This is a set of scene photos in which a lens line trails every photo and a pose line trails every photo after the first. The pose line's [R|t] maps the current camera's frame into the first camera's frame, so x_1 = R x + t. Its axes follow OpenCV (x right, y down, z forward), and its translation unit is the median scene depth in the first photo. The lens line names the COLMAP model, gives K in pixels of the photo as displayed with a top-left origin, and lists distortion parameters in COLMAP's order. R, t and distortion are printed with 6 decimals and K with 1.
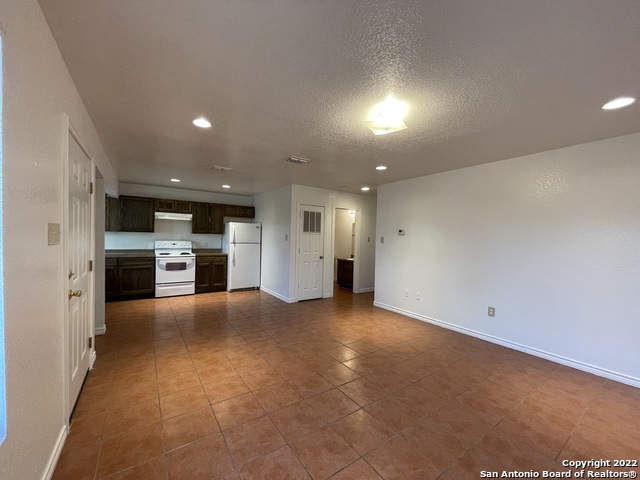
lens RADIAL K [[258.0, 0, 315.8], [0, 258.0, 241.0], [0, 0, 1]] dist [0.001677, 0.000405]
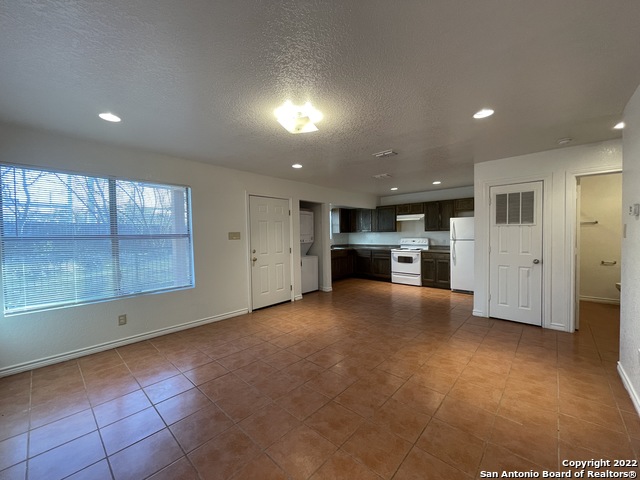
lens RADIAL K [[258.0, 0, 315.8], [0, 258.0, 241.0], [0, 0, 1]] dist [0.001677, 0.000405]
pose [[0.225934, -0.000149, -0.974143, 0.540469], [0.004737, 0.999988, 0.000945, 0.009511], [0.974131, -0.004829, 0.225932, 0.338414]]
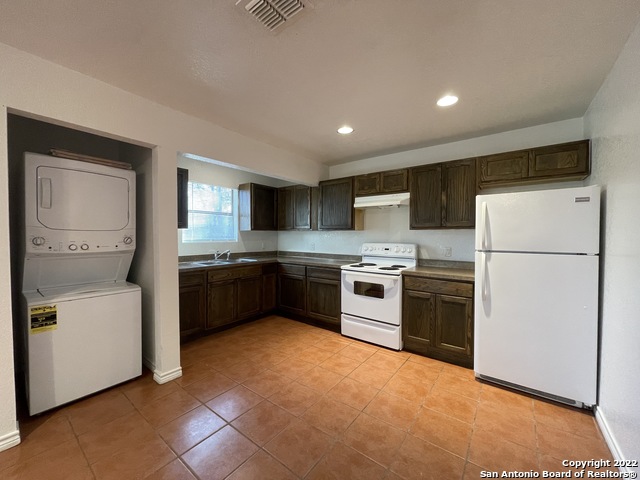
lens RADIAL K [[258.0, 0, 315.8], [0, 258.0, 241.0], [0, 0, 1]] dist [0.001677, 0.000405]
pose [[0.312758, -0.000068, -0.949833, -0.051424], [-0.012674, 0.999911, -0.004245, -0.001691], [0.949748, 0.013365, 0.312730, 0.737474]]
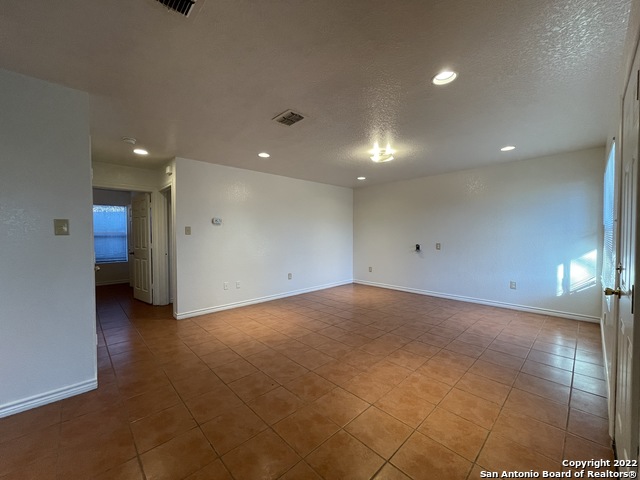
lens RADIAL K [[258.0, 0, 315.8], [0, 258.0, 241.0], [0, 0, 1]] dist [0.001677, 0.000405]
pose [[-0.161314, -0.048144, 0.985728, -0.532130], [0.016319, 0.998543, 0.051440, -0.006357], [-0.986768, 0.024384, -0.160293, 0.693459]]
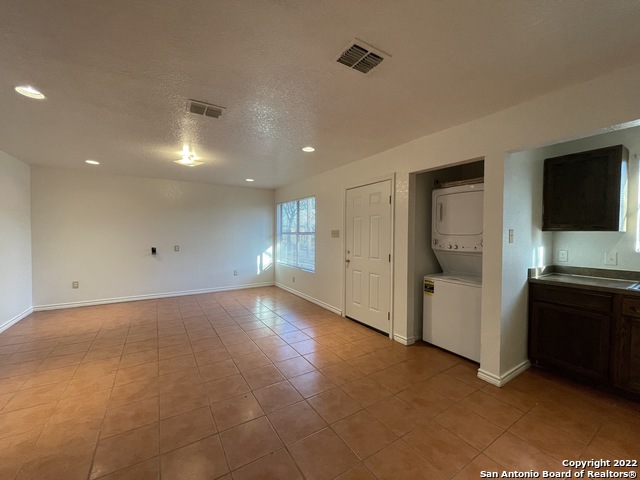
lens RADIAL K [[258.0, 0, 315.8], [0, 258.0, 241.0], [0, 0, 1]] dist [0.001677, 0.000405]
pose [[-0.998847, -0.029241, 0.038084, -0.248557], [-0.027587, 0.998683, 0.043253, -0.017462], [-0.039299, 0.042153, -0.998338, 1.076495]]
